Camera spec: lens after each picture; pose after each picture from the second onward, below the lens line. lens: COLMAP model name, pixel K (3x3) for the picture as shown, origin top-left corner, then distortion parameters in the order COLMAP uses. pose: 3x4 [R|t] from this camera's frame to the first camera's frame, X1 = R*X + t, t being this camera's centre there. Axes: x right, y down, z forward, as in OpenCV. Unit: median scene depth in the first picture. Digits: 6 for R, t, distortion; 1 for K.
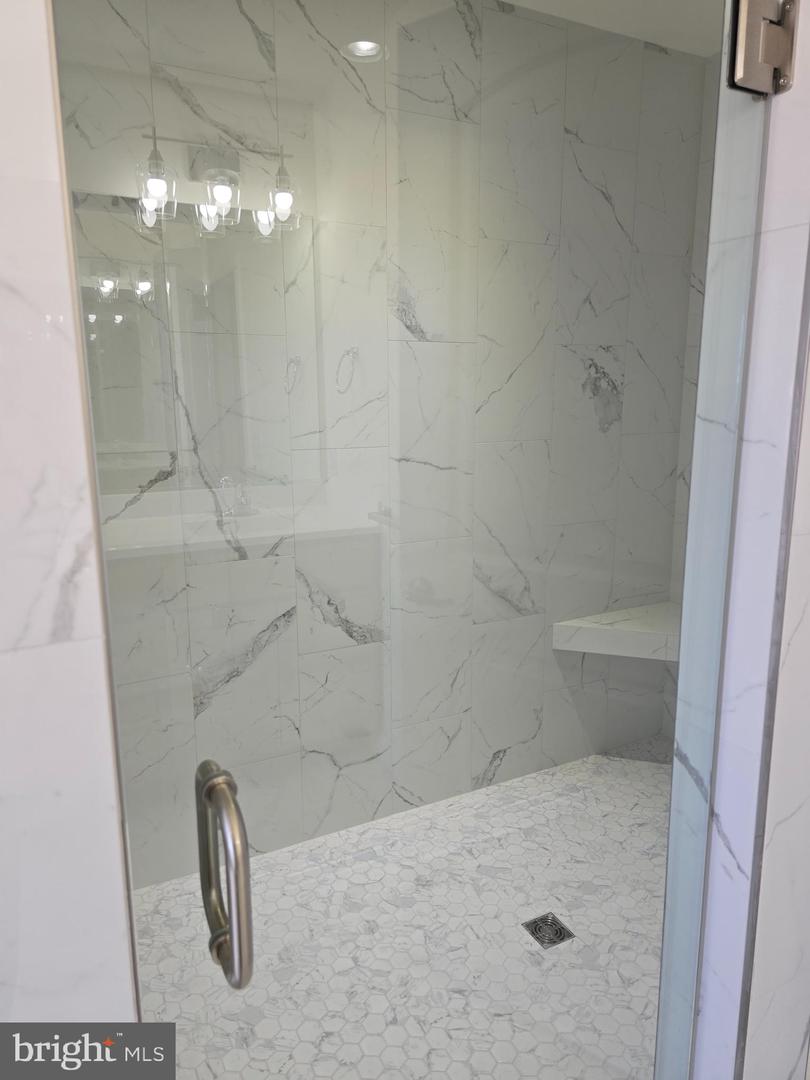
lens RADIAL K [[703.5, 0, 422.3], [0, 703.5, 534.9], [0, 0, 1]] dist [0.073728, -0.088592]
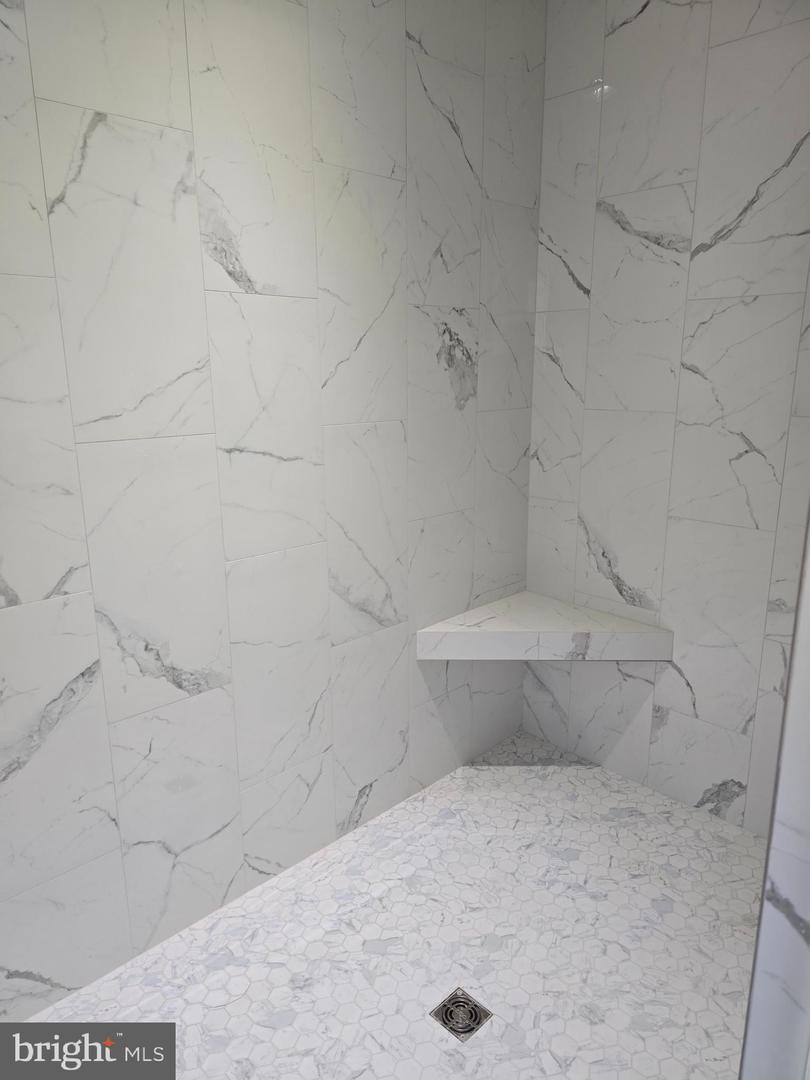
lens RADIAL K [[700.6, 0, 407.9], [0, 700.6, 542.5], [0, 0, 1]] dist [0.058391, -0.058334]
pose [[0.959723, -0.069839, 0.272128, -0.061095], [0.056342, 0.996777, 0.057107, -0.039783], [-0.275239, -0.039475, 0.960565, 0.207658]]
